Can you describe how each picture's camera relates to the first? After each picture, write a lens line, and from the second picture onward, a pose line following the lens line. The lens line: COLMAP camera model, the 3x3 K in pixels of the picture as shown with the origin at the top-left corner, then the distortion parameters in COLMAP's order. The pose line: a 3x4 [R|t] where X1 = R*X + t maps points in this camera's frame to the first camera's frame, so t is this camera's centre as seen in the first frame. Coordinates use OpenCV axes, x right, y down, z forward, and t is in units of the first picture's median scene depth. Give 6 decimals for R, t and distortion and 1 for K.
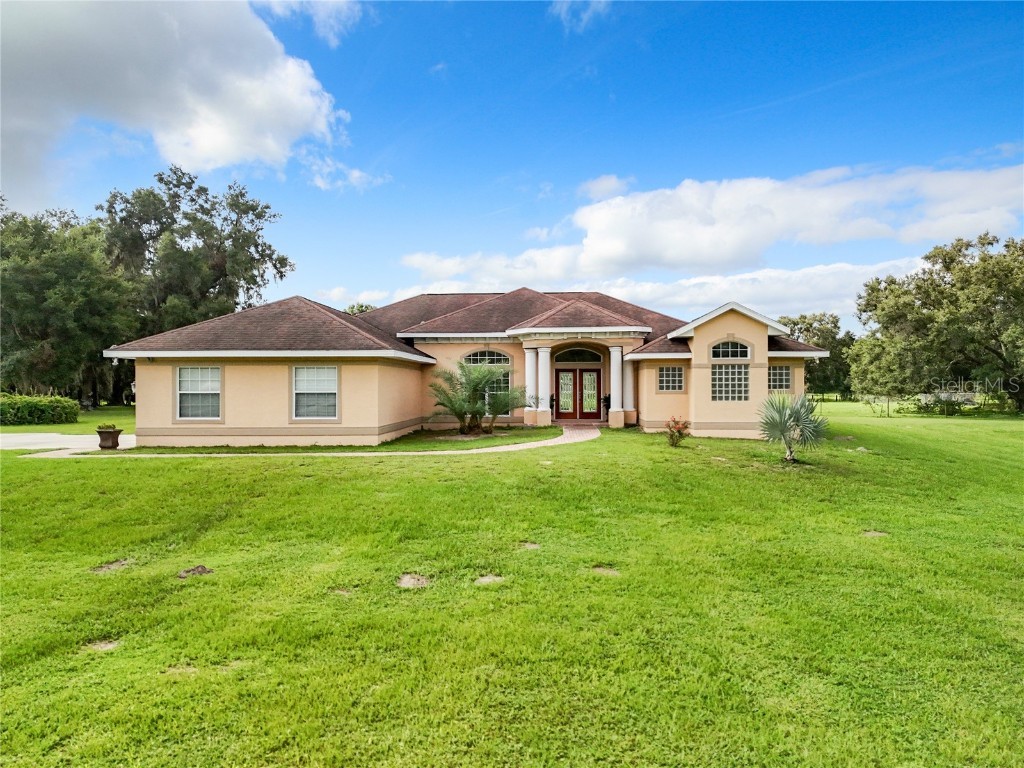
lens RADIAL K [[715.1, 0, 512.0], [0, 715.1, 384.0], [0, 0, 1]] dist [0.000559, 0.000596]
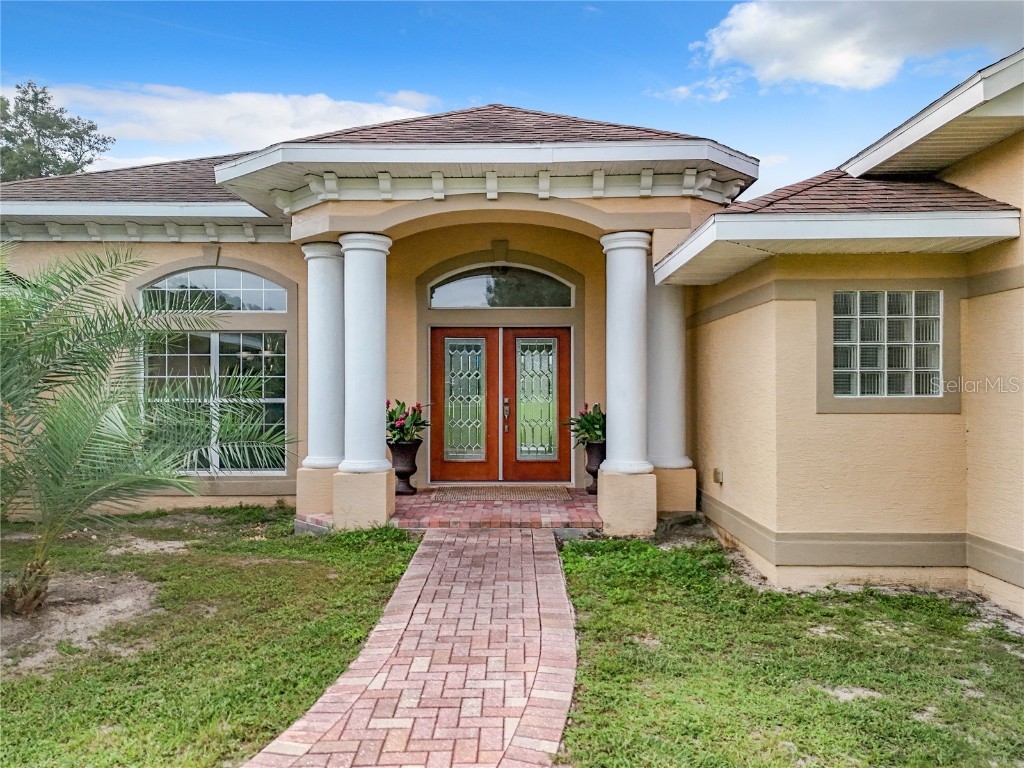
lens RADIAL K [[721.3, 0, 512.0], [0, 721.3, 384.0], [0, 0, 1]] dist [0.001784, -0.000833]
pose [[0.998845, 0.000411, 0.048047, 0.088044], [-0.000578, 0.999994, 0.003480, 0.004243], [-0.048046, -0.003504, 0.998839, 0.724349]]
